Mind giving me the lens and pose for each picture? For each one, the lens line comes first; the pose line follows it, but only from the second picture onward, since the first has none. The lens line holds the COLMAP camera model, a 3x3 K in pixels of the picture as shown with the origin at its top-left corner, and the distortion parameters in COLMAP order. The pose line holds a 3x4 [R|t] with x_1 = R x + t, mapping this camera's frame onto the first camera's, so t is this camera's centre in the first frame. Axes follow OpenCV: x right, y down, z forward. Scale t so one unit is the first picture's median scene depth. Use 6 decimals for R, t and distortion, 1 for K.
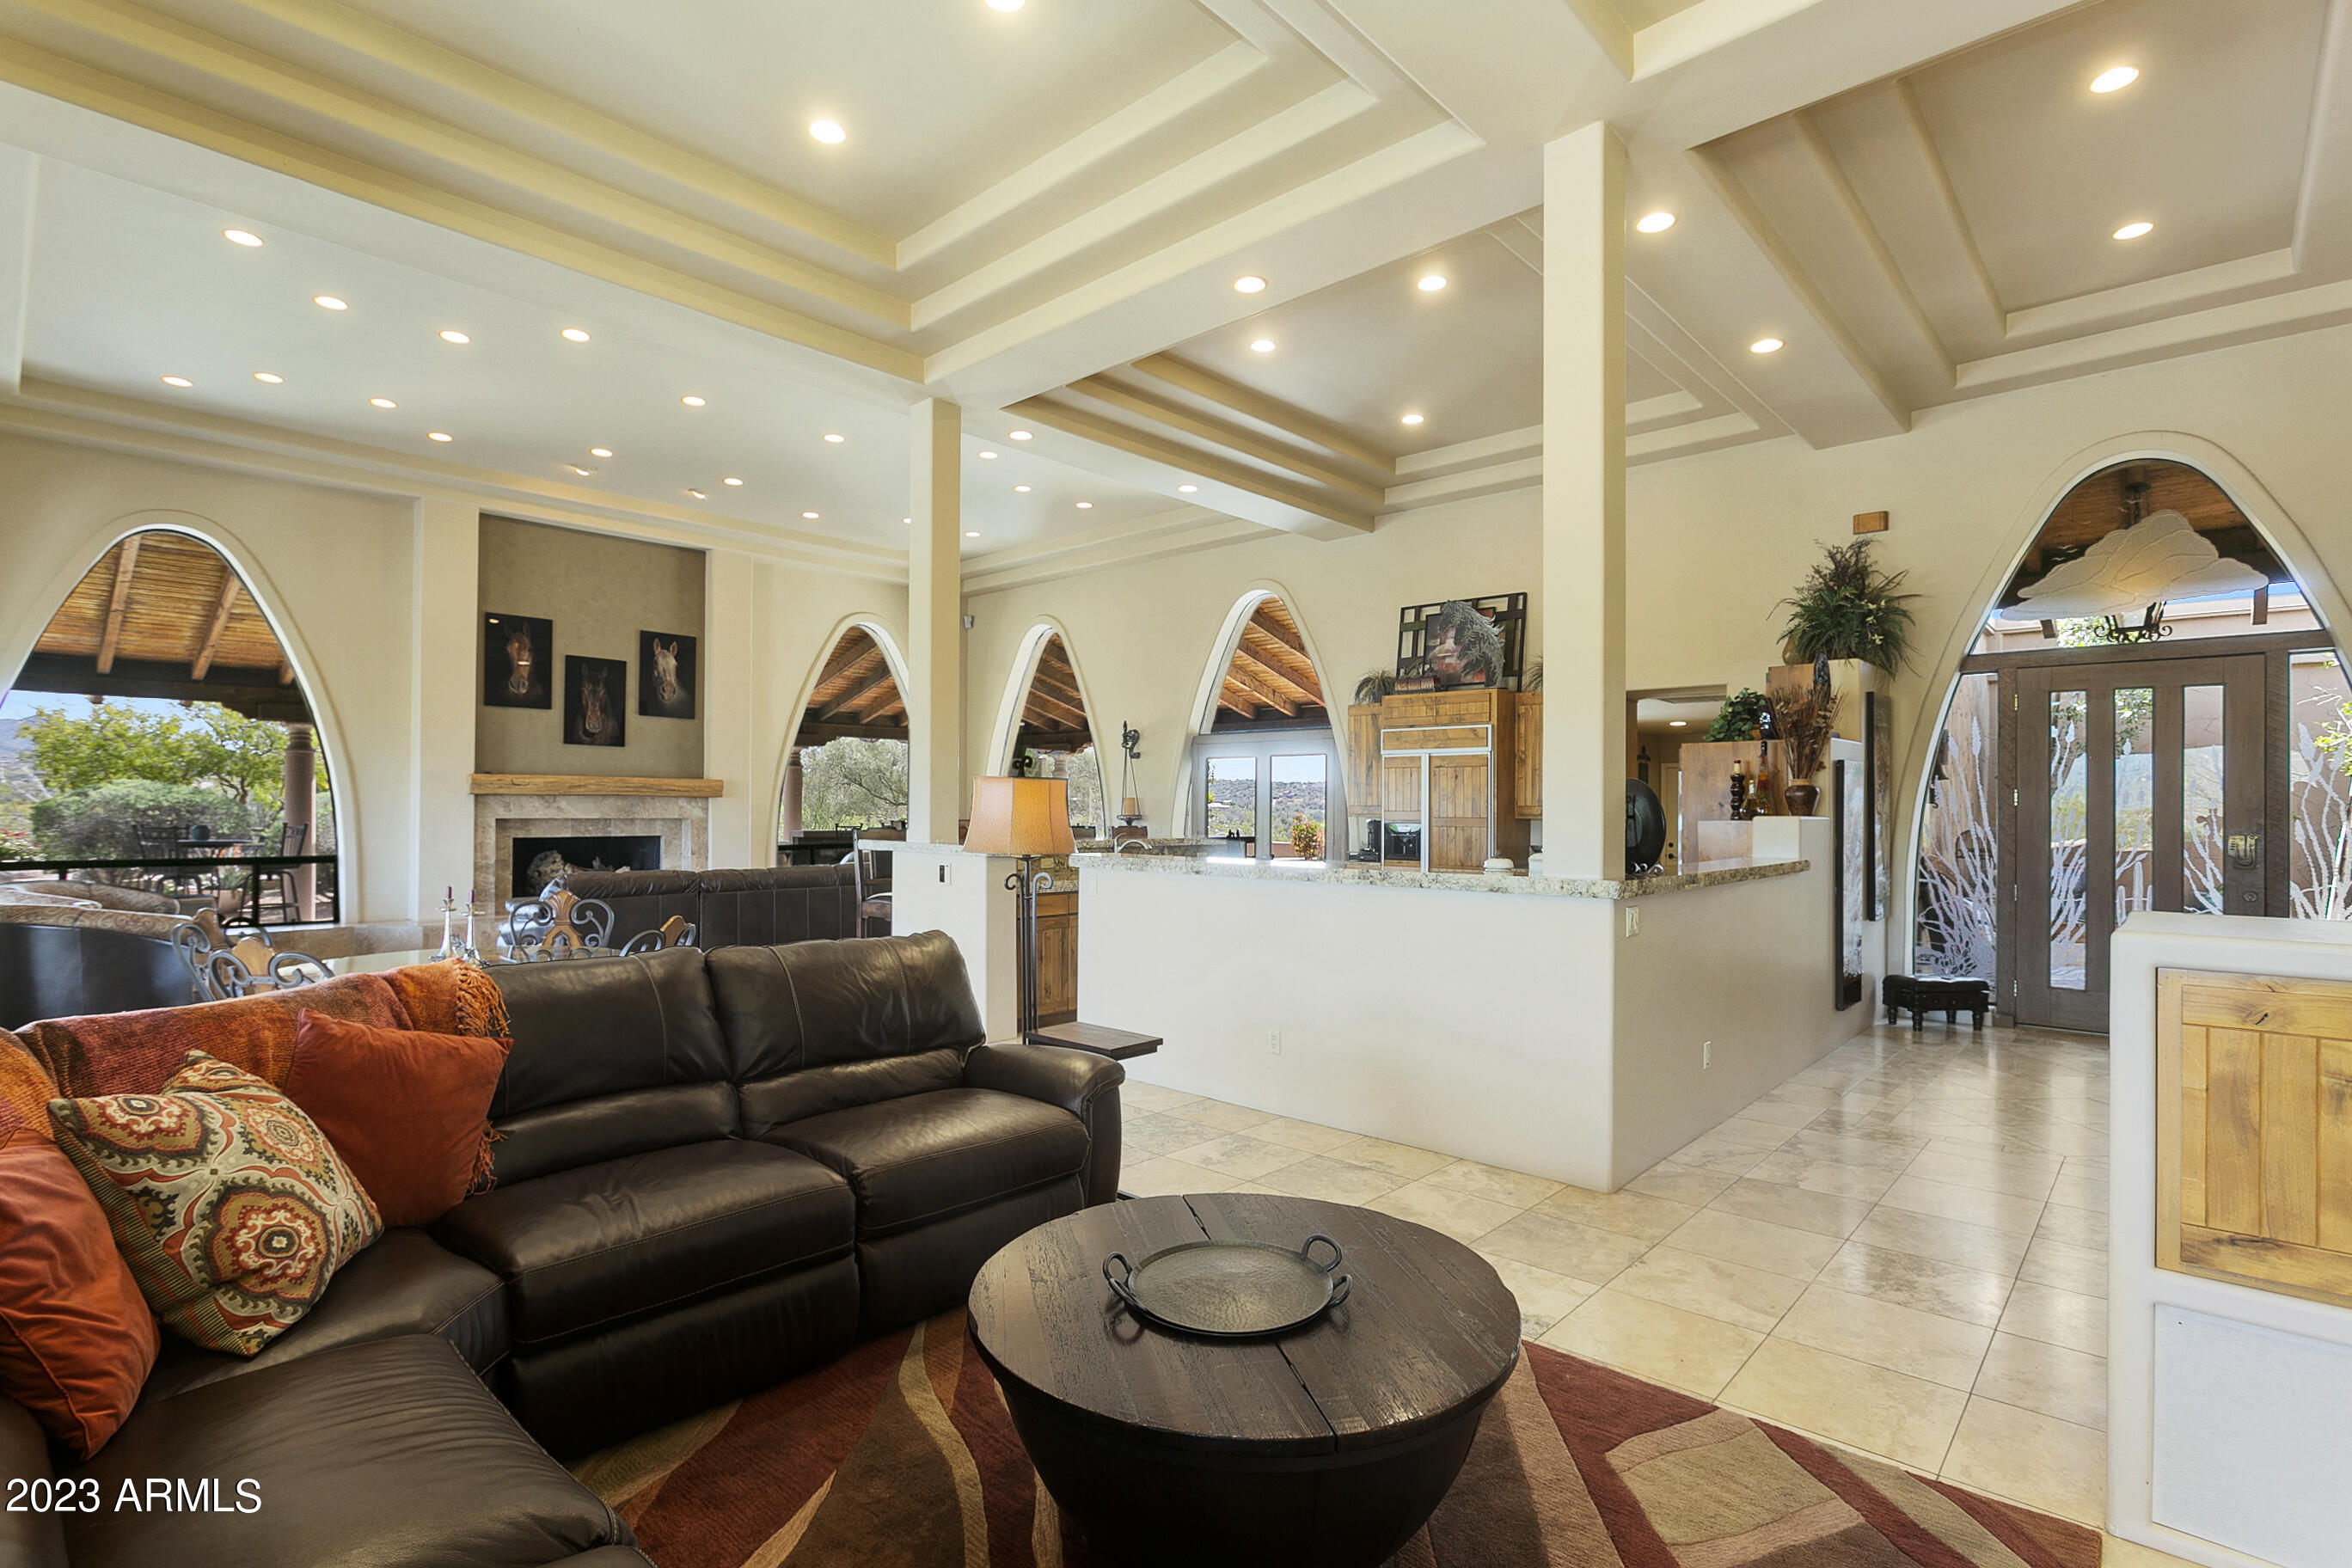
lens RADIAL K [[1124.1, 0, 1171.2], [0, 1124.1, 798.7], [0, 0, 1]] dist [-0.009909, -0.000060]
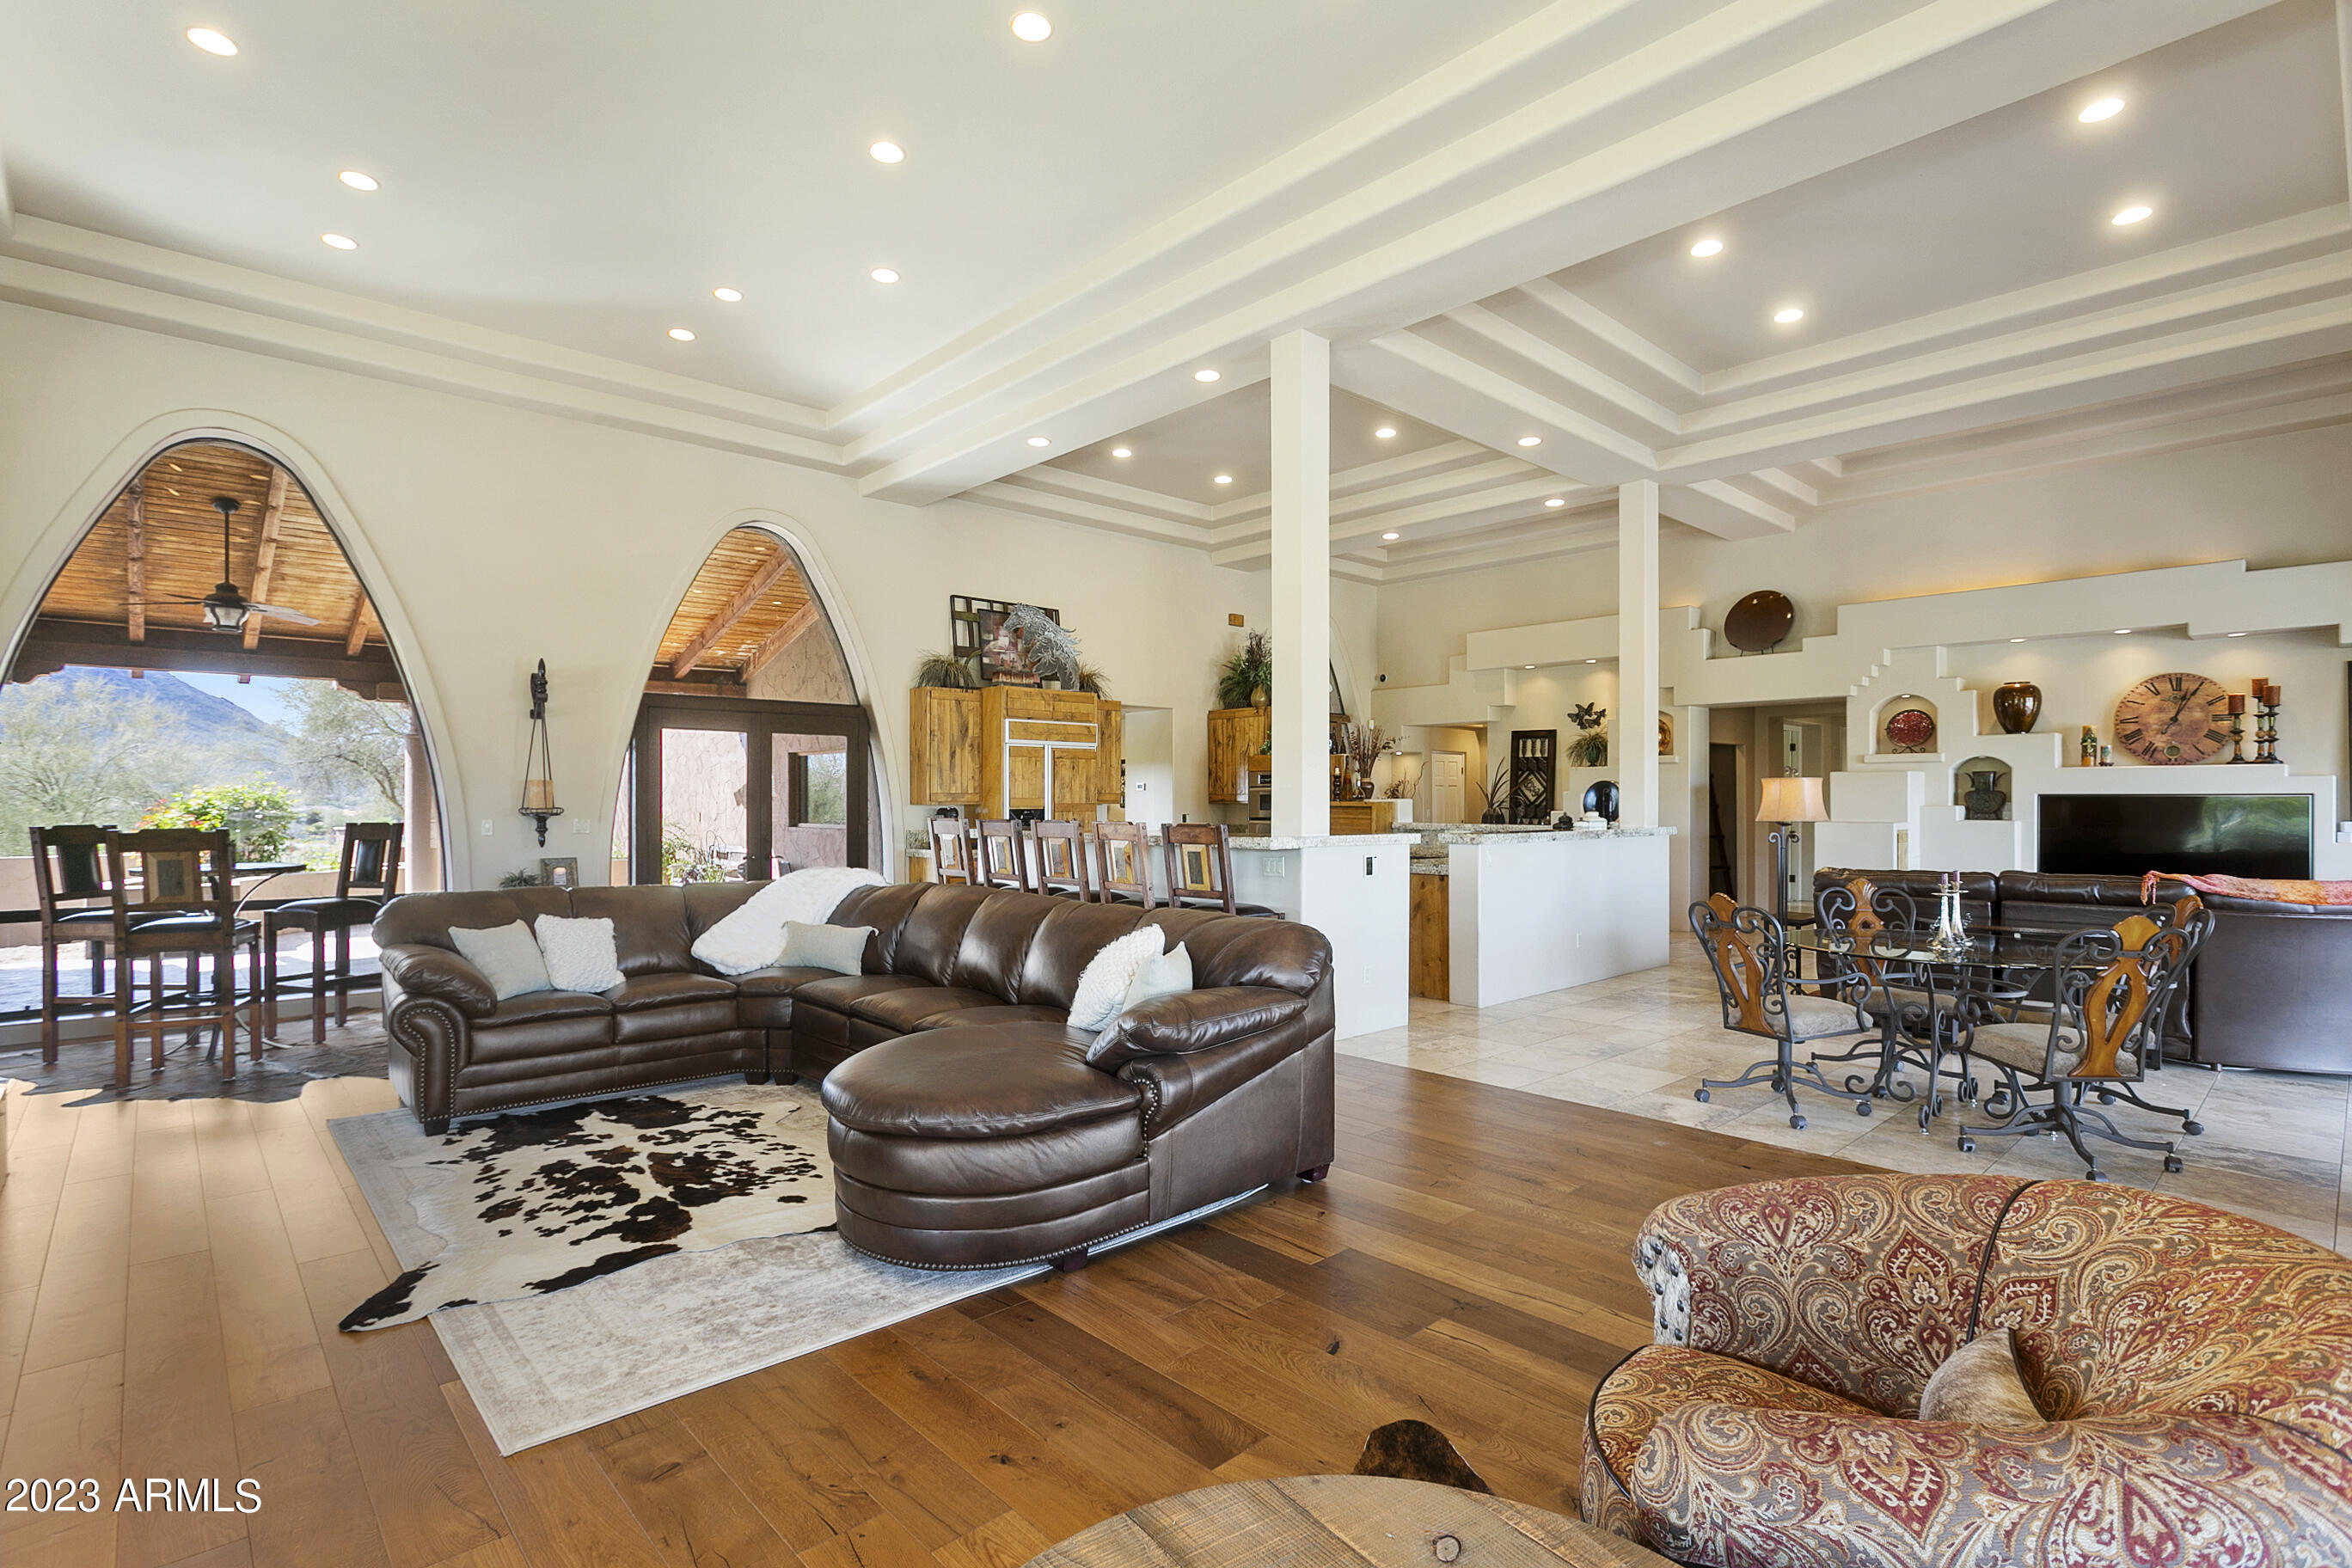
lens RADIAL K [[1124.1, 0, 1180.9], [0, 1124.1, 796.8], [0, 0, 1]] dist [-0.009909, -0.000060]
pose [[0.070707, -0.007053, 0.997472, -0.722296], [-0.007139, 0.999946, 0.007577, 0.000329], [-0.997472, -0.007656, 0.070653, 0.675687]]
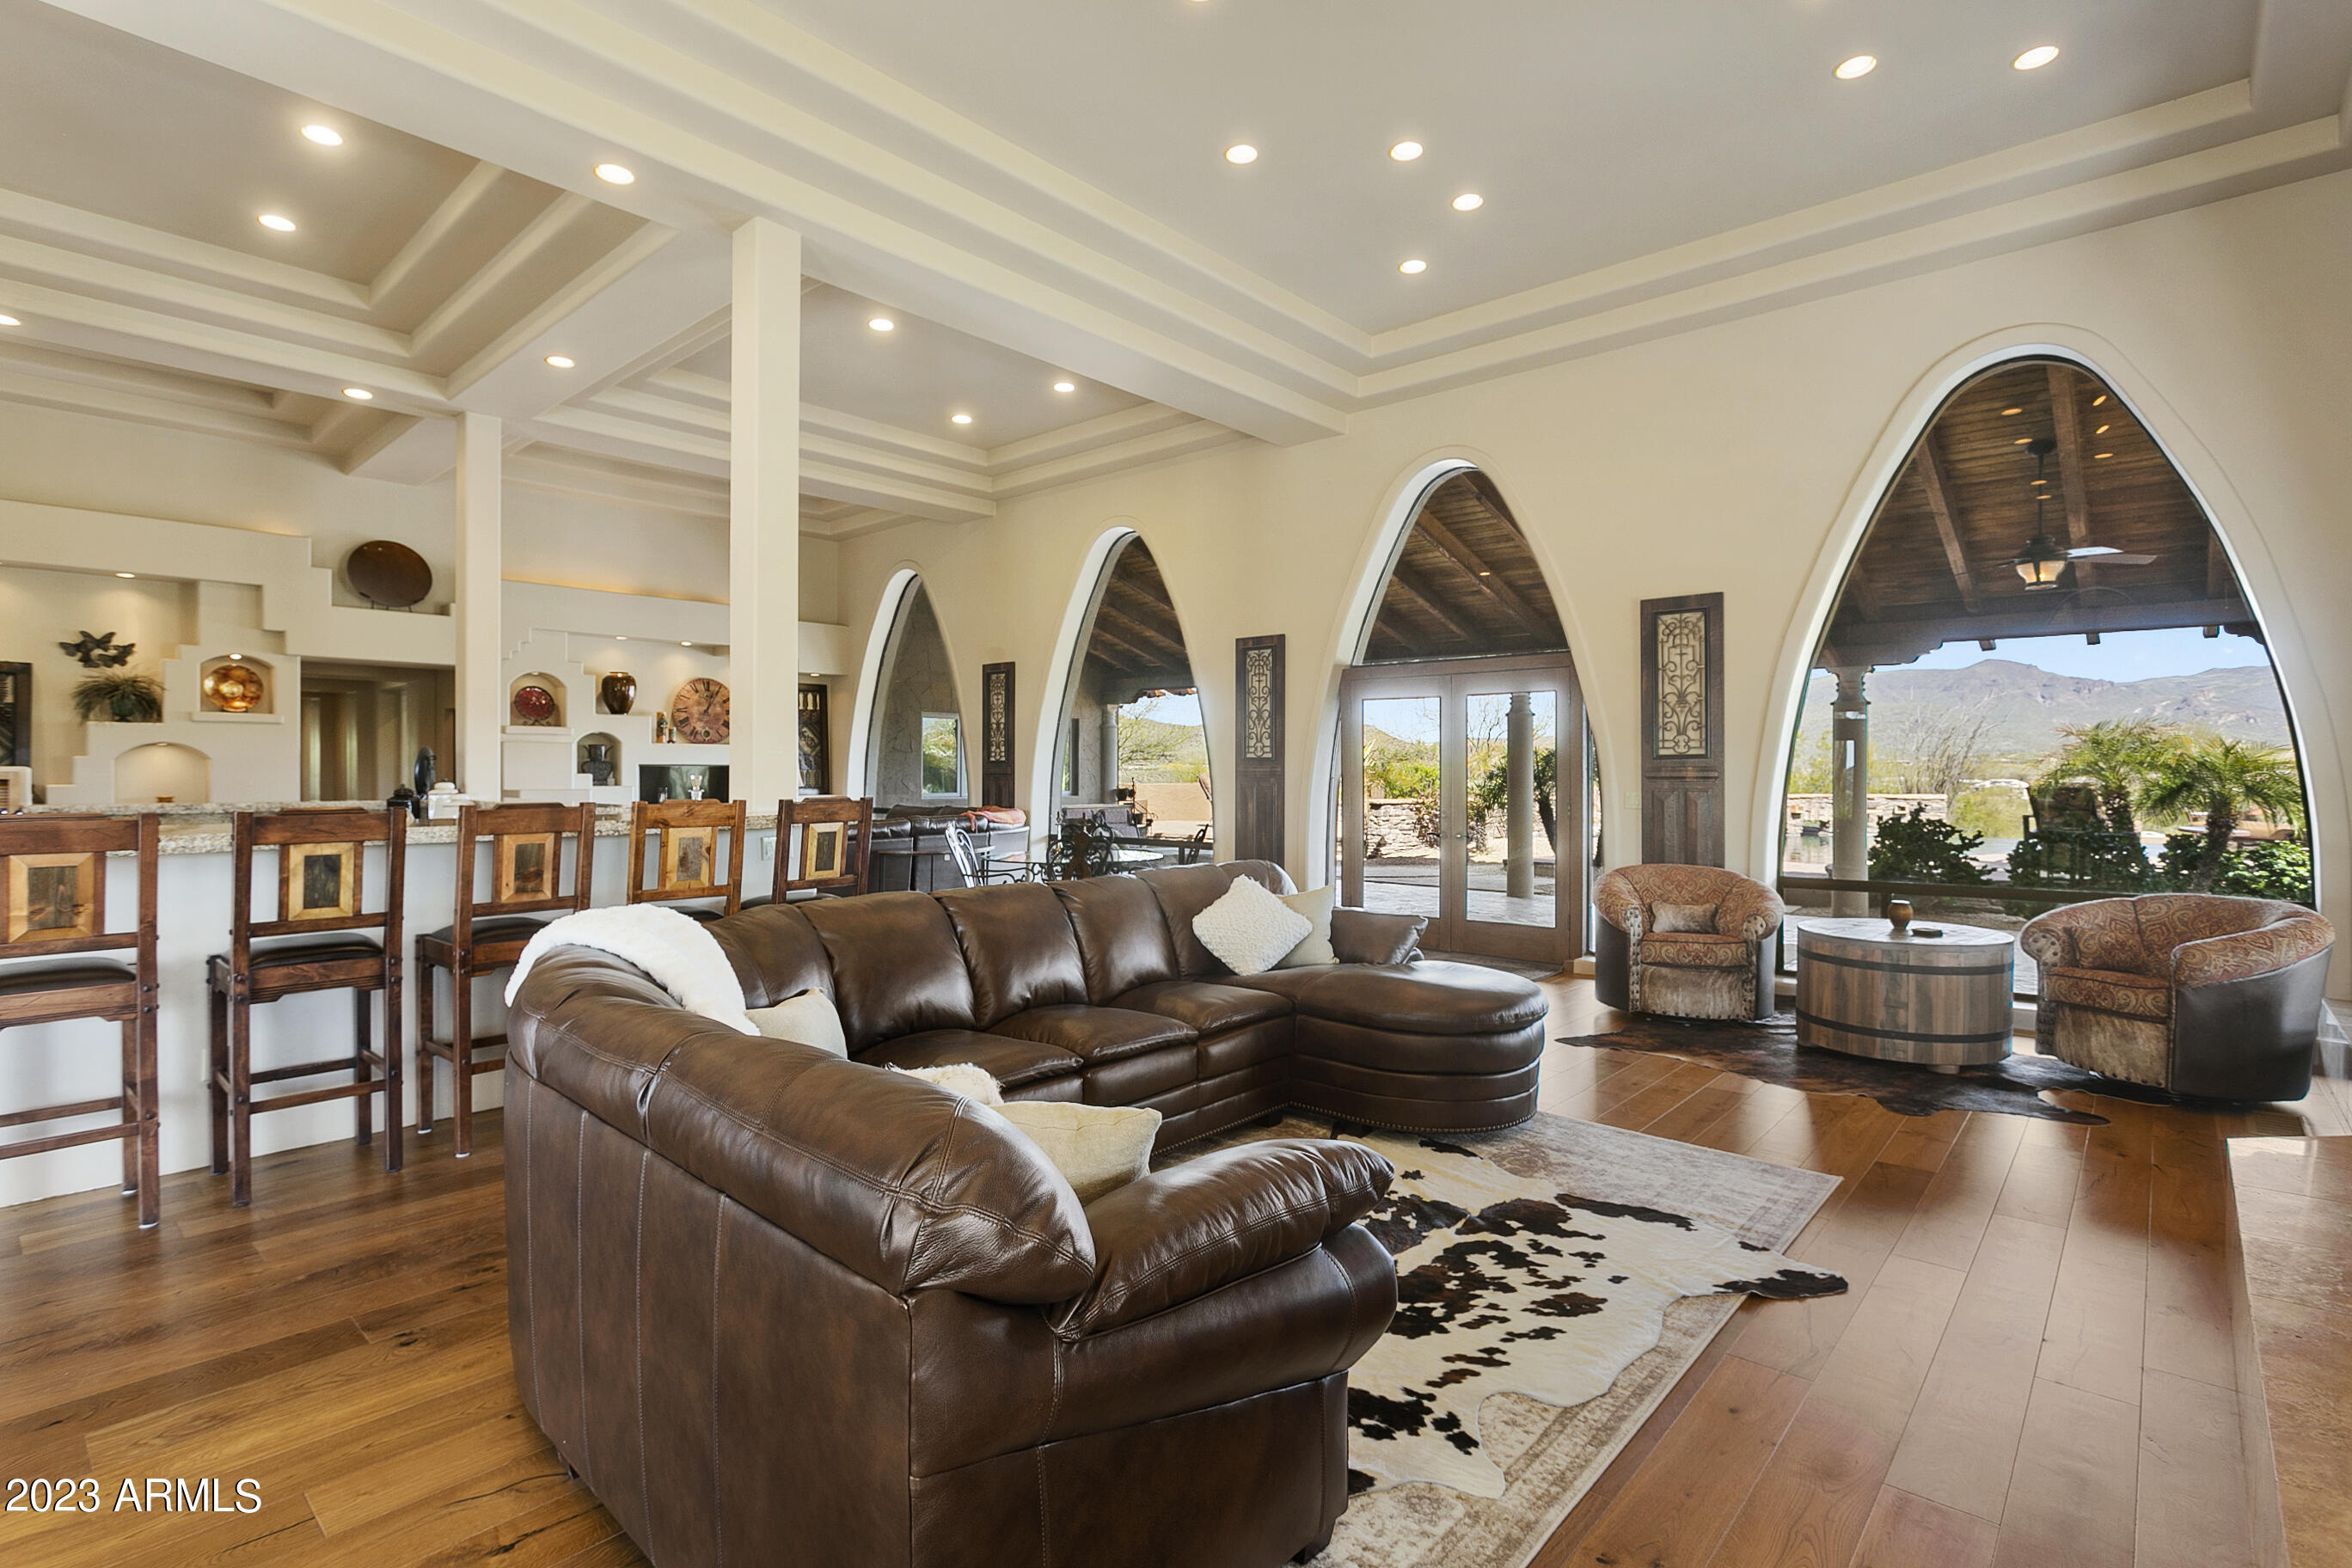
lens RADIAL K [[1124.1, 0, 1154.0], [0, 1124.1, 774.8], [0, 0, 1]] dist [-0.009909, -0.000060]
pose [[-0.999794, -0.010912, -0.017142, -0.346227], [-0.010865, 0.999937, -0.002863, 0.007020], [0.017172, -0.002676, -0.999849, 1.106956]]
